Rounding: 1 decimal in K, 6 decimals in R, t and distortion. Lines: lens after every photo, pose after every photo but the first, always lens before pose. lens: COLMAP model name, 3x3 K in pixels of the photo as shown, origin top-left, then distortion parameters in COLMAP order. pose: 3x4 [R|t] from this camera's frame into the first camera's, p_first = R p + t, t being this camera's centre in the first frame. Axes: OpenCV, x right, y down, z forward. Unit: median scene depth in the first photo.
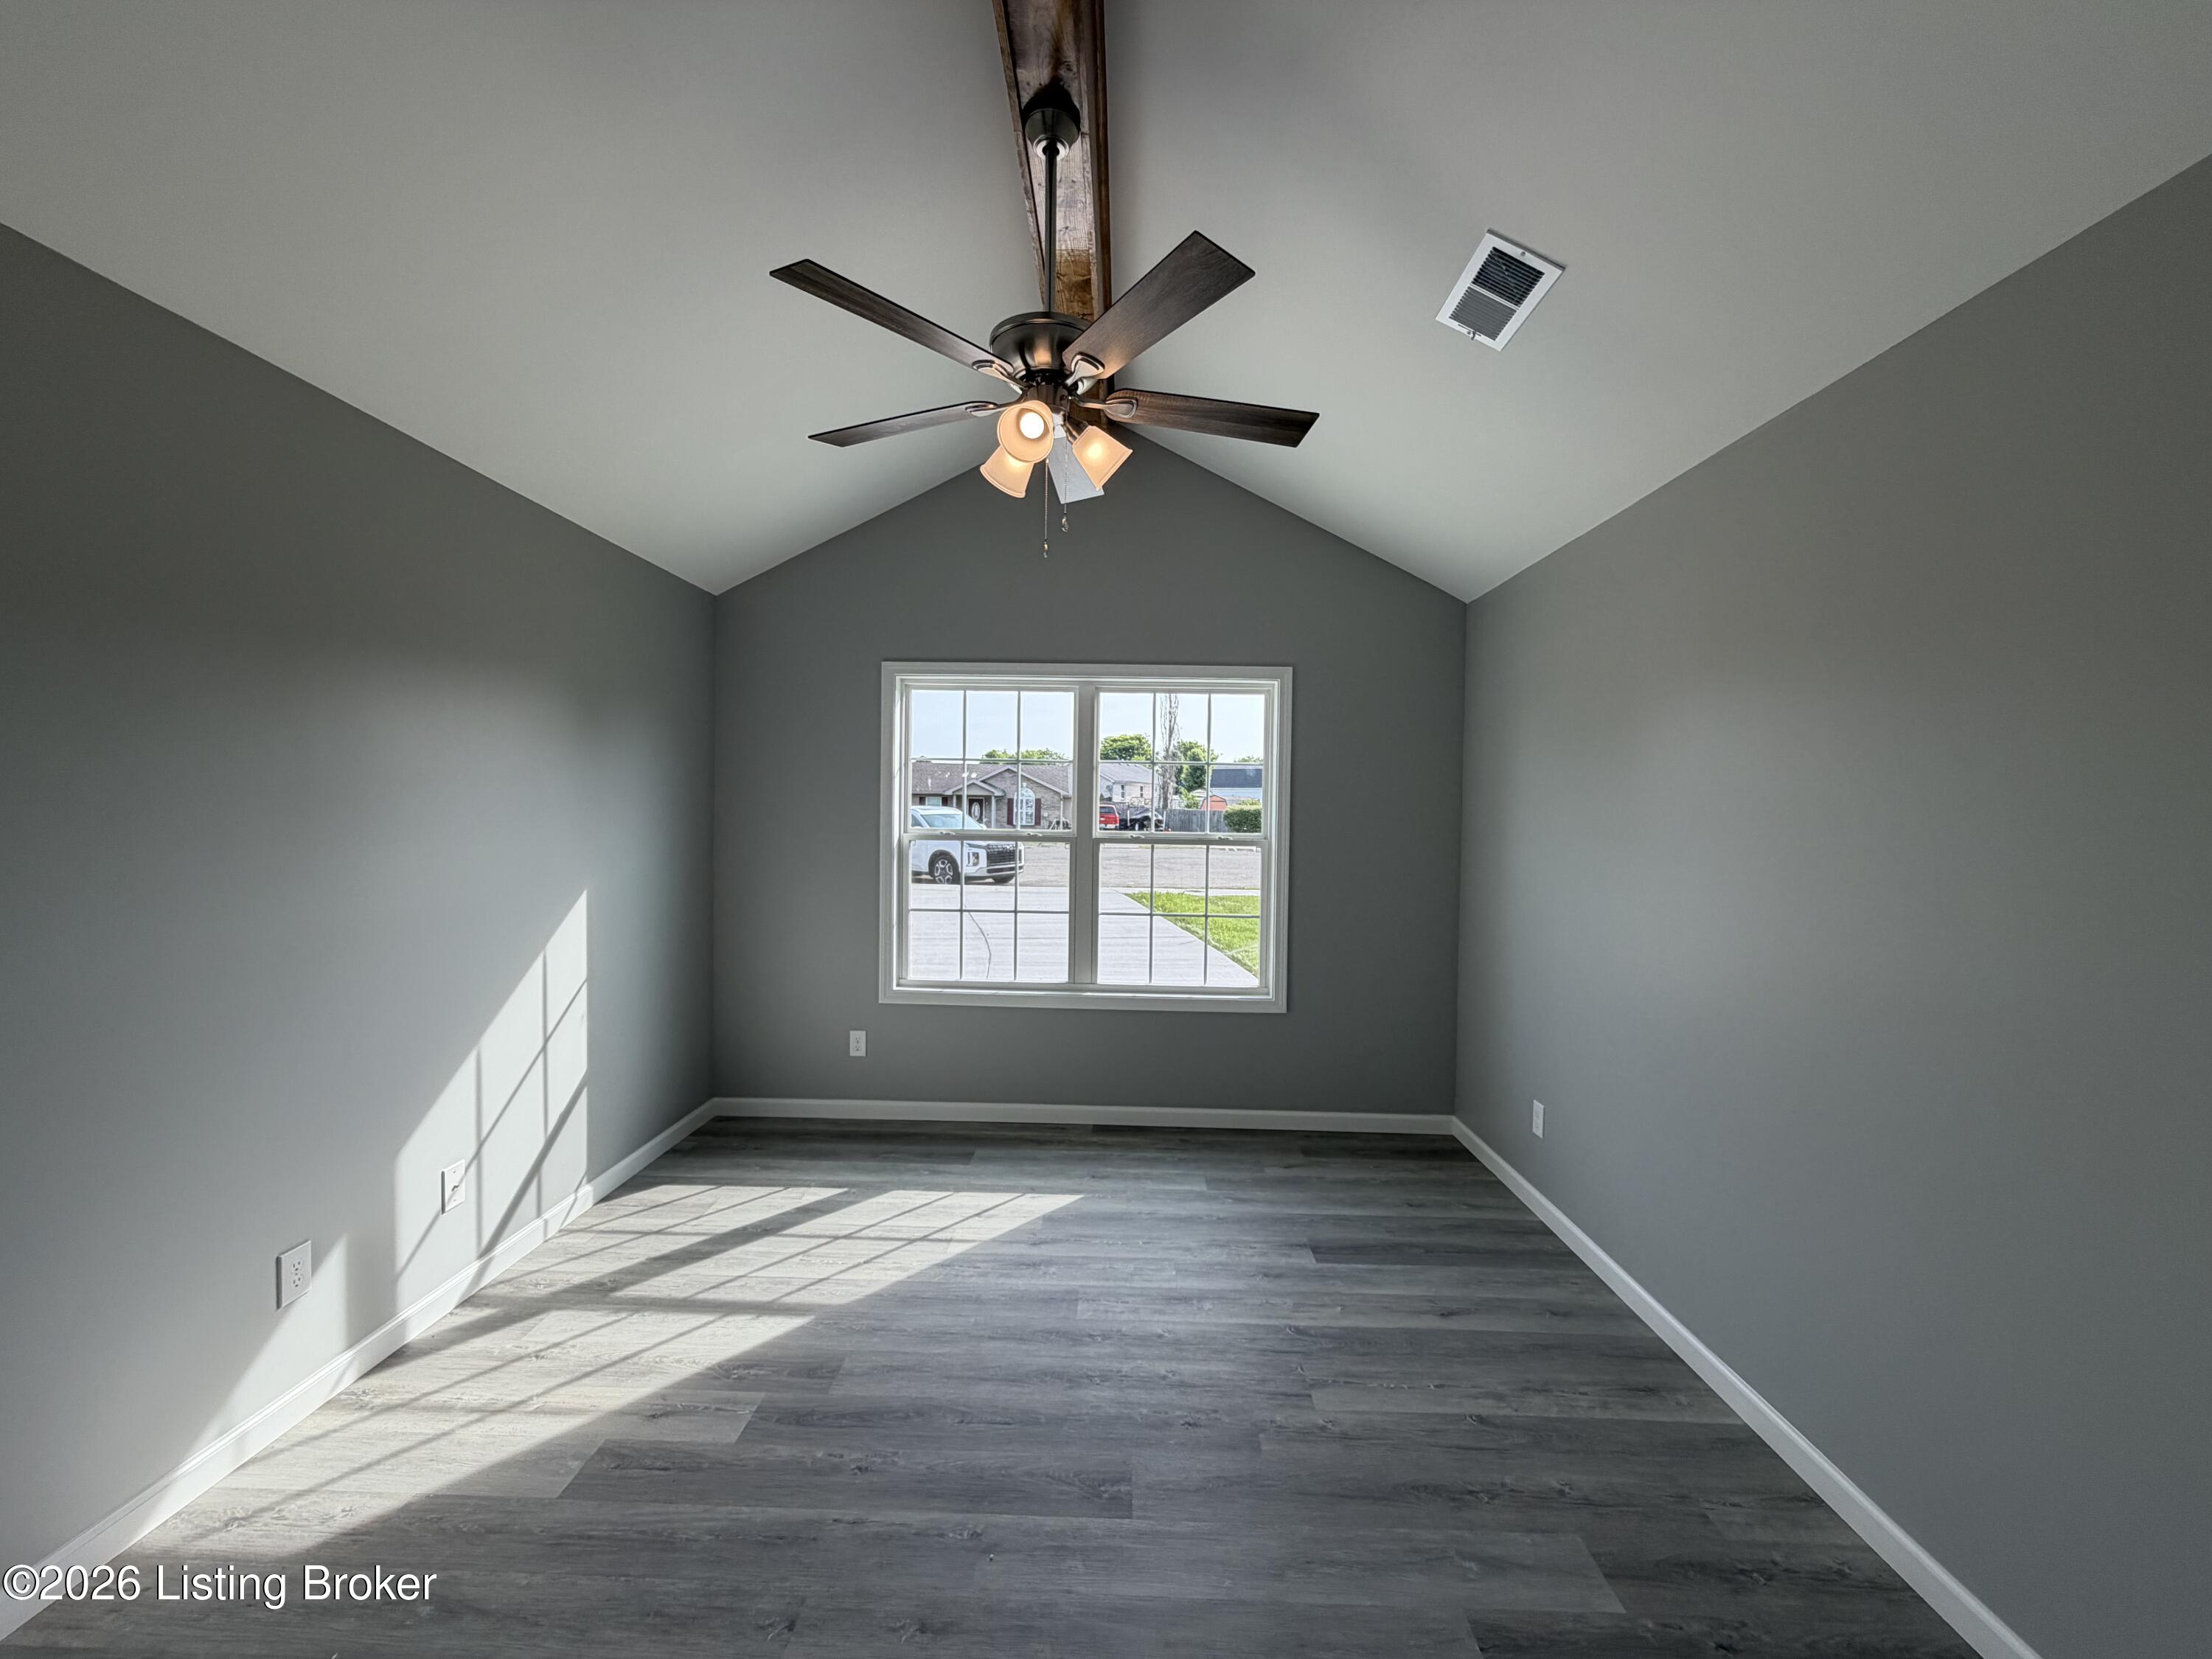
lens RADIAL K [[879.8, 0, 1101.4], [0, 879.8, 830.3], [0, 0, 1]] dist [0.000260, 0.000319]
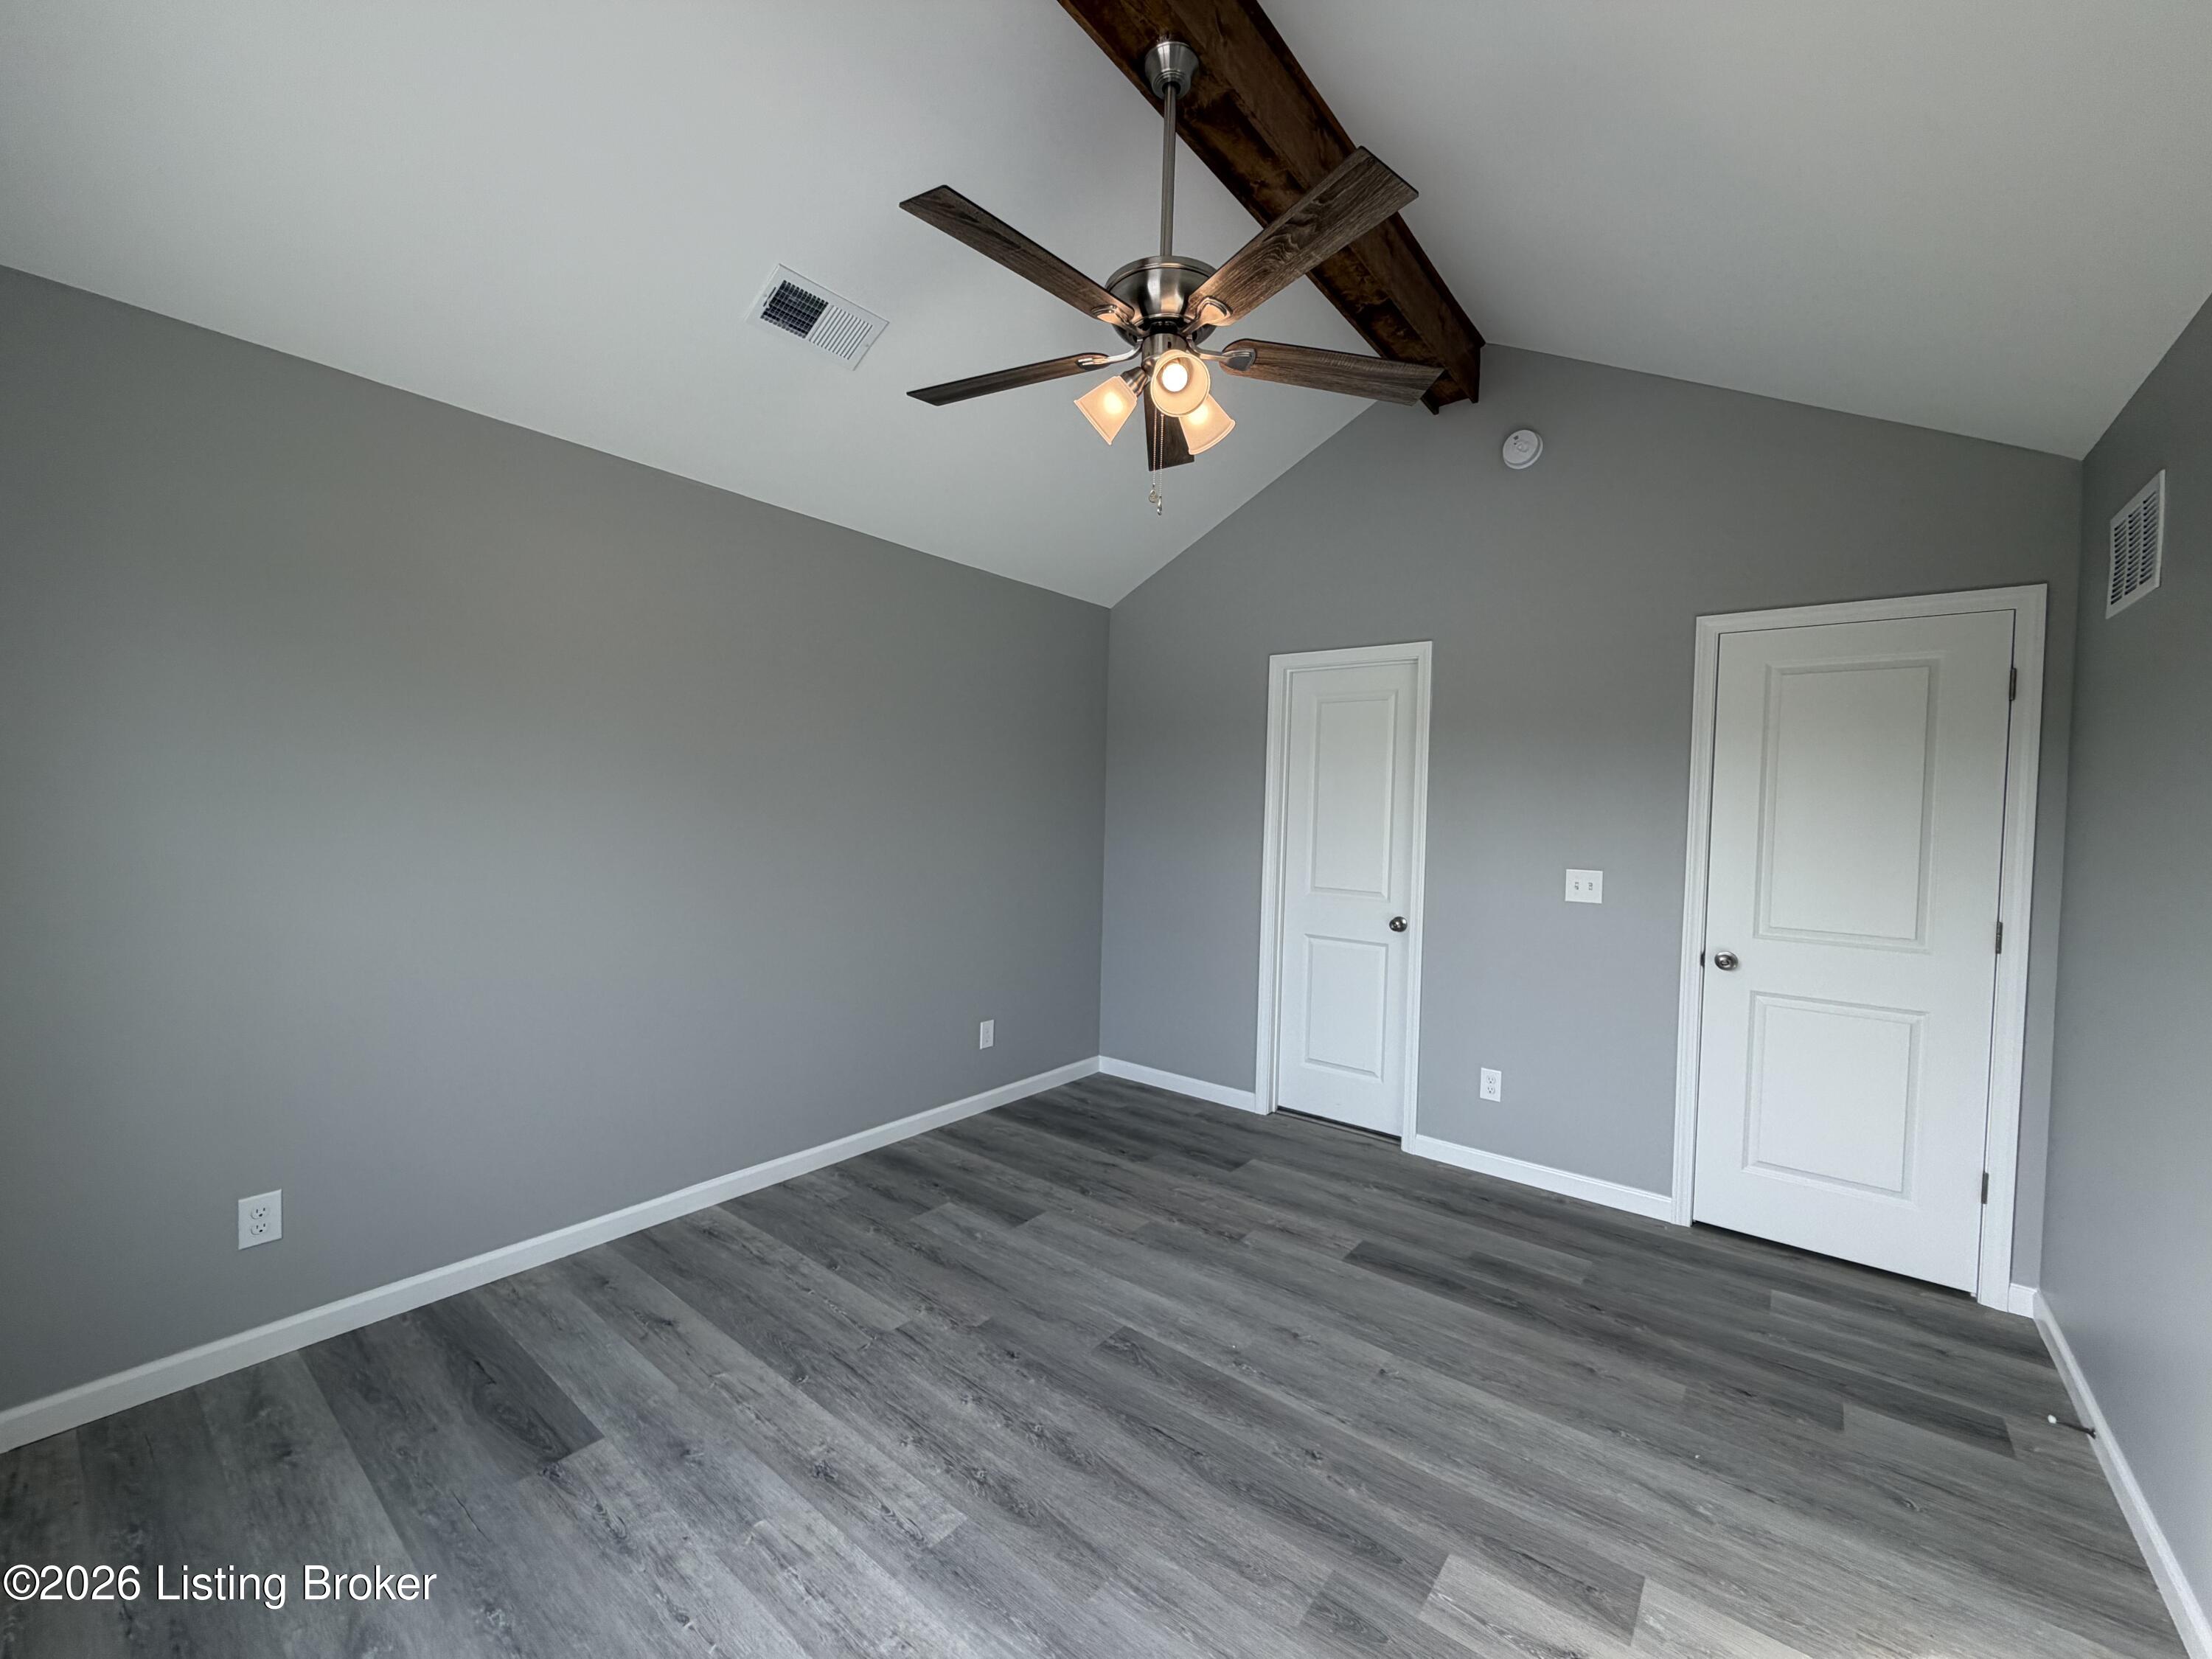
lens RADIAL K [[879.8, 0, 1101.4], [0, 879.8, 830.3], [0, 0, 1]] dist [0.000260, 0.000319]
pose [[-0.796778, -0.051250, 0.602096, -0.574132], [-0.025874, 0.998377, 0.050741, -0.016360], [-0.603719, 0.024850, -0.796810, 1.707667]]
